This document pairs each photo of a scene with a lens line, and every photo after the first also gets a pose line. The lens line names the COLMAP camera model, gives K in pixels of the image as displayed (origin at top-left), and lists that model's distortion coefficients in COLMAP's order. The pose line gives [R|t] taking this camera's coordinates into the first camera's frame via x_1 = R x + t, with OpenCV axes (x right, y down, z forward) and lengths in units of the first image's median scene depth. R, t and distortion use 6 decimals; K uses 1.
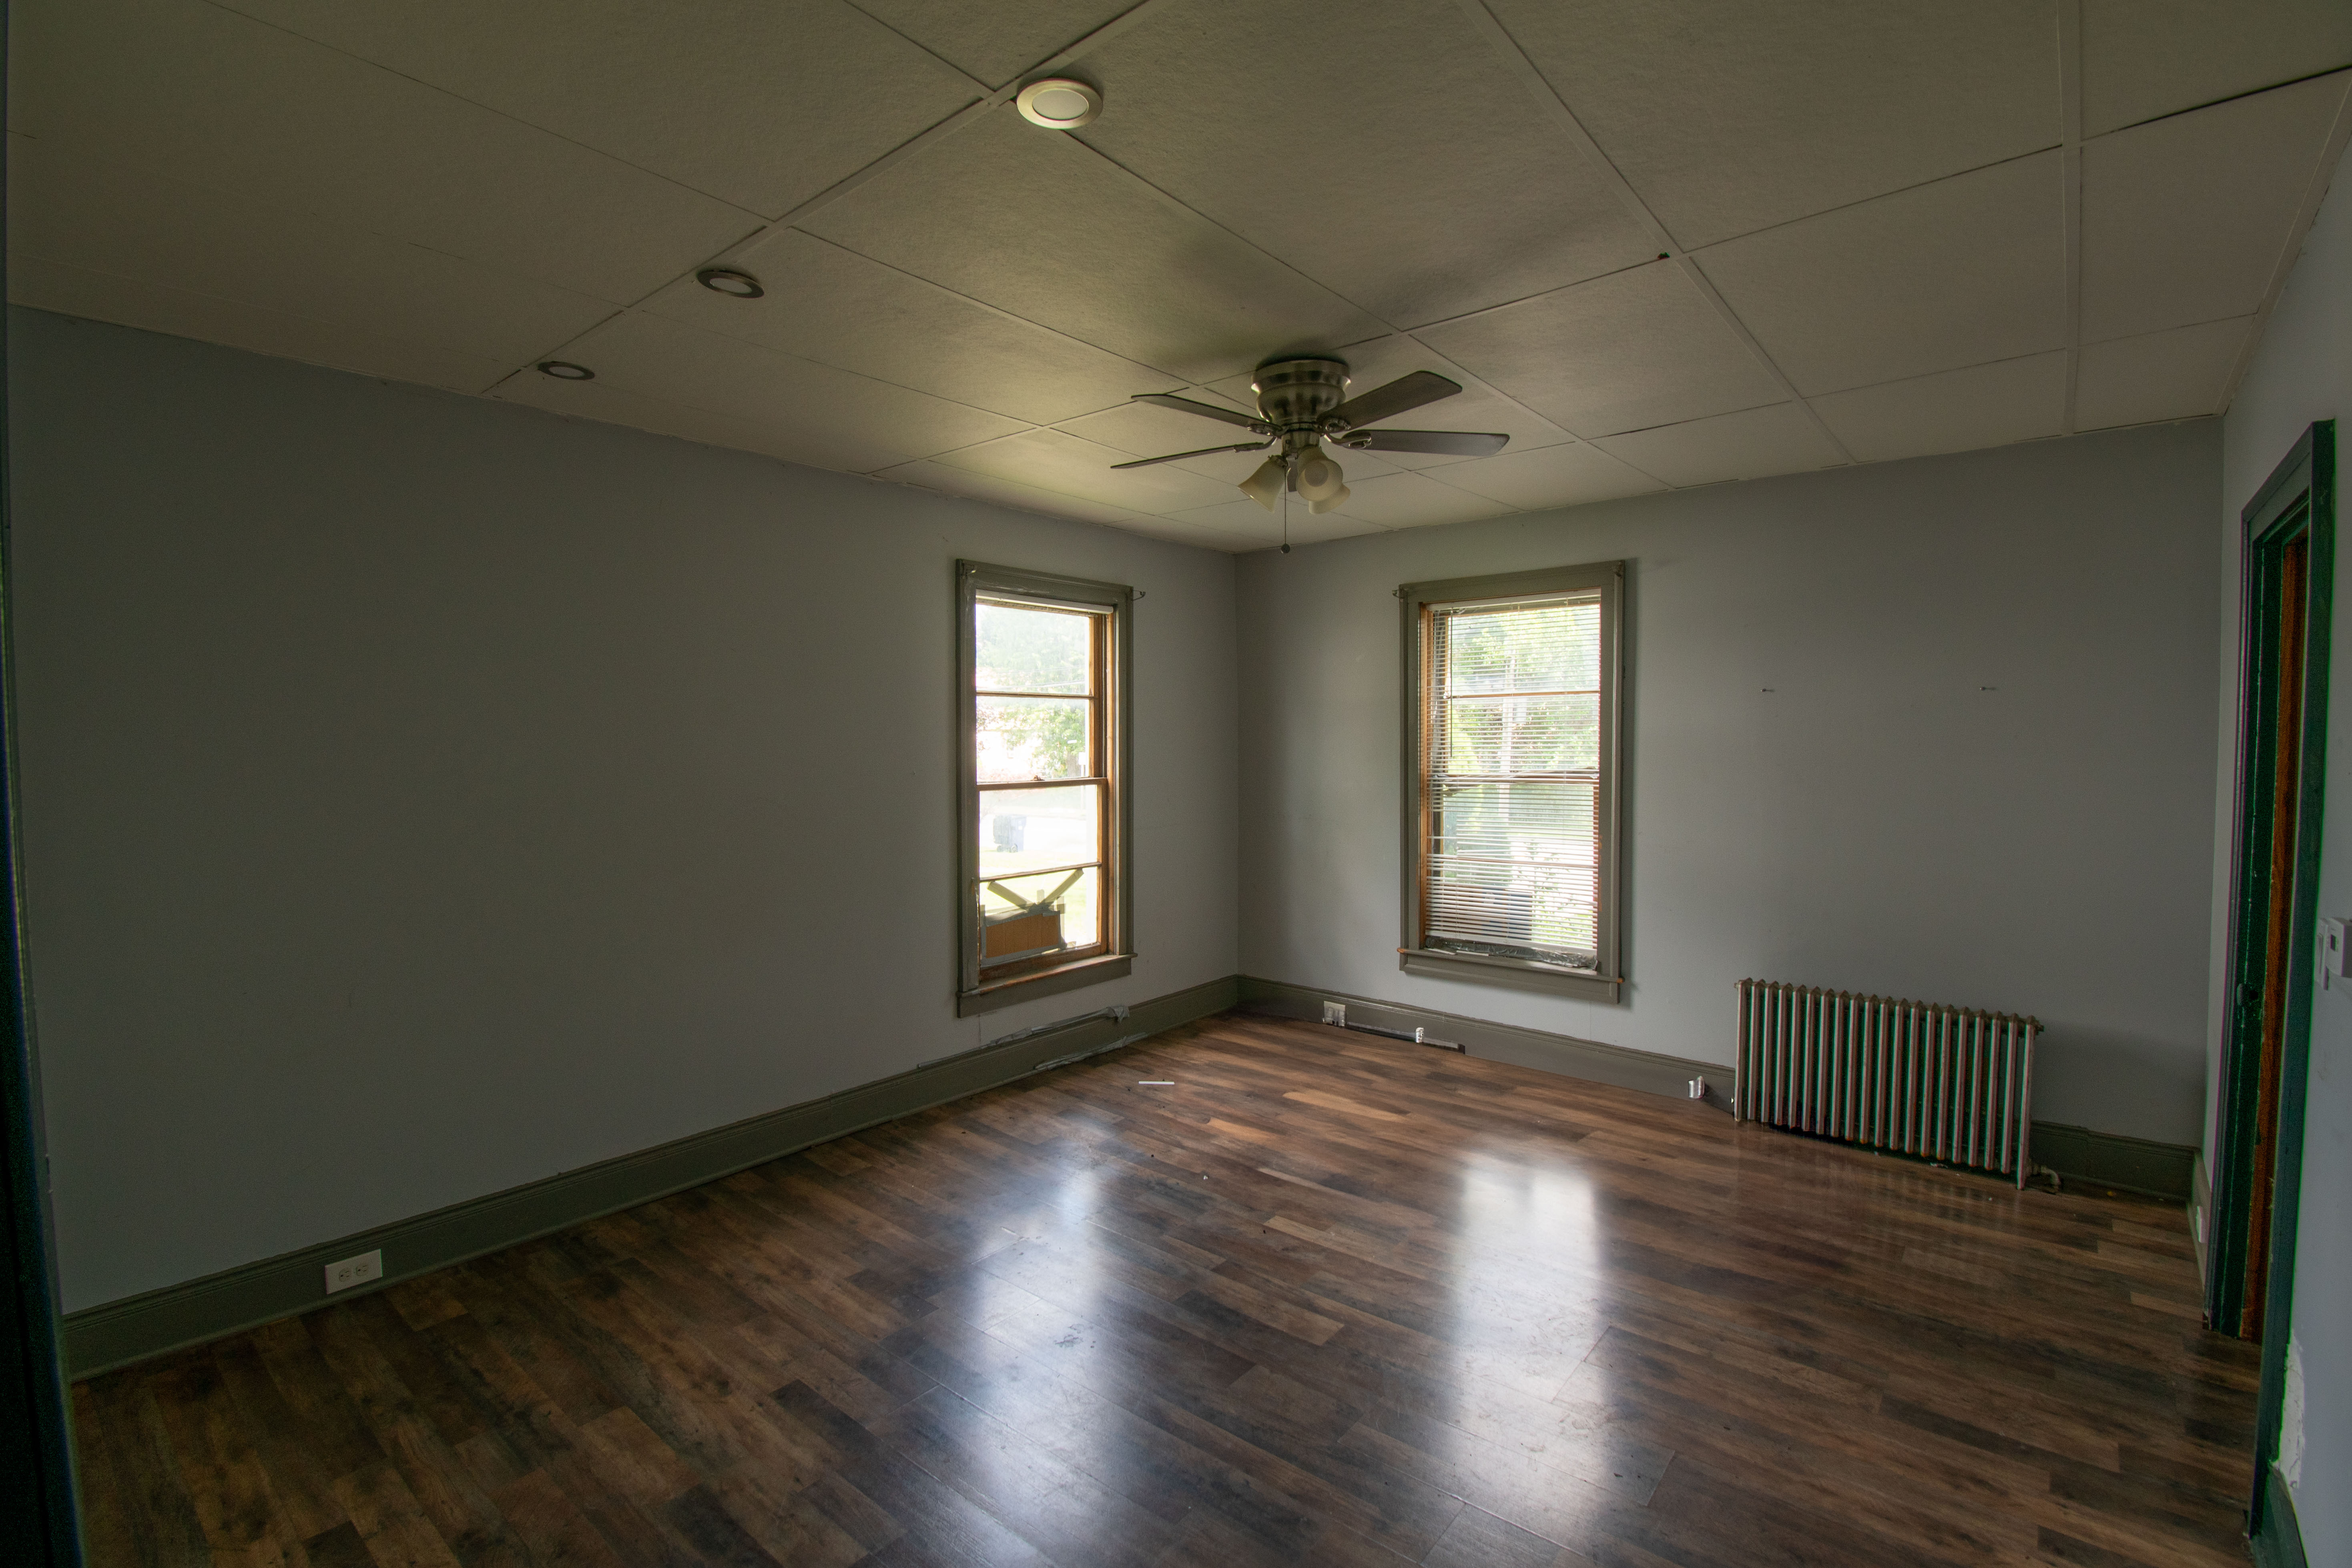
lens RADIAL K [[1034.6, 0, 1176.0], [0, 1034.6, 784.0], [0, 0, 1]] dist [0.026781, -0.036403]
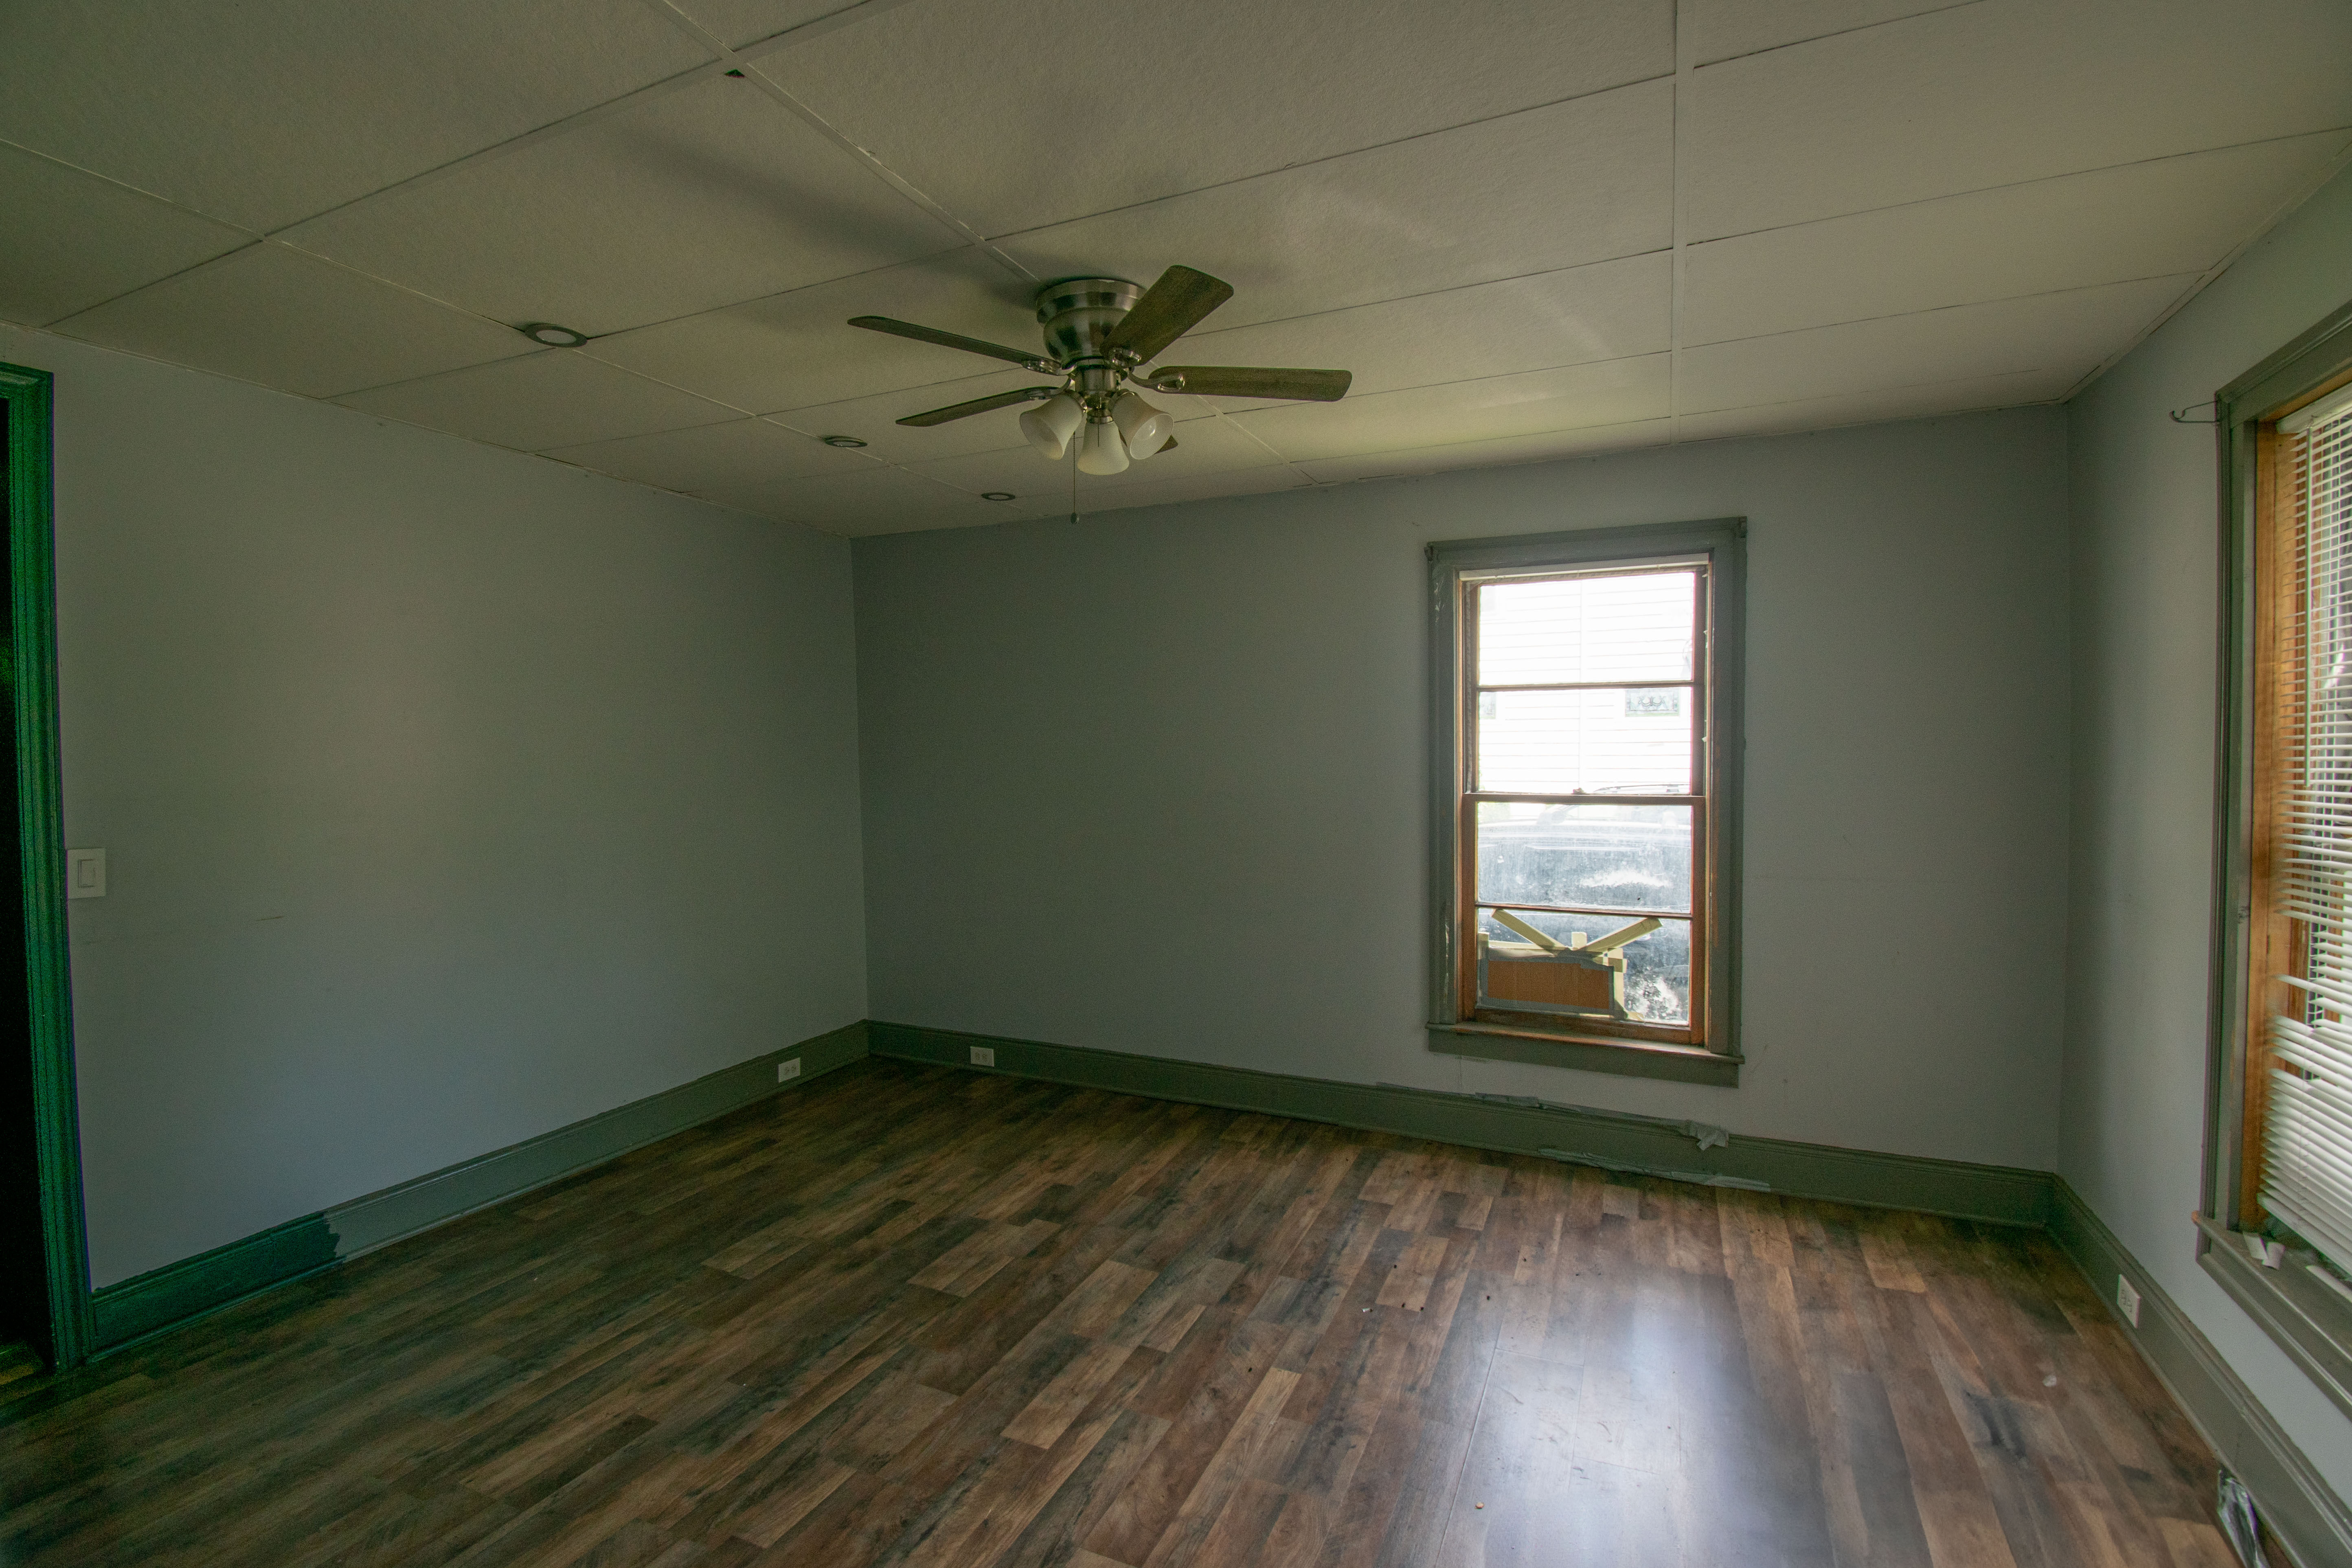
lens RADIAL K [[1061.0, 0, 1176.0], [0, 1061.0, 784.0], [0, 0, 1]] dist [0.016328, -0.026142]
pose [[0.276255, 0.039886, -0.960256, 0.641120], [-0.044375, 0.998602, 0.028713, -0.023914], [0.960059, 0.034679, 0.277639, 0.551567]]
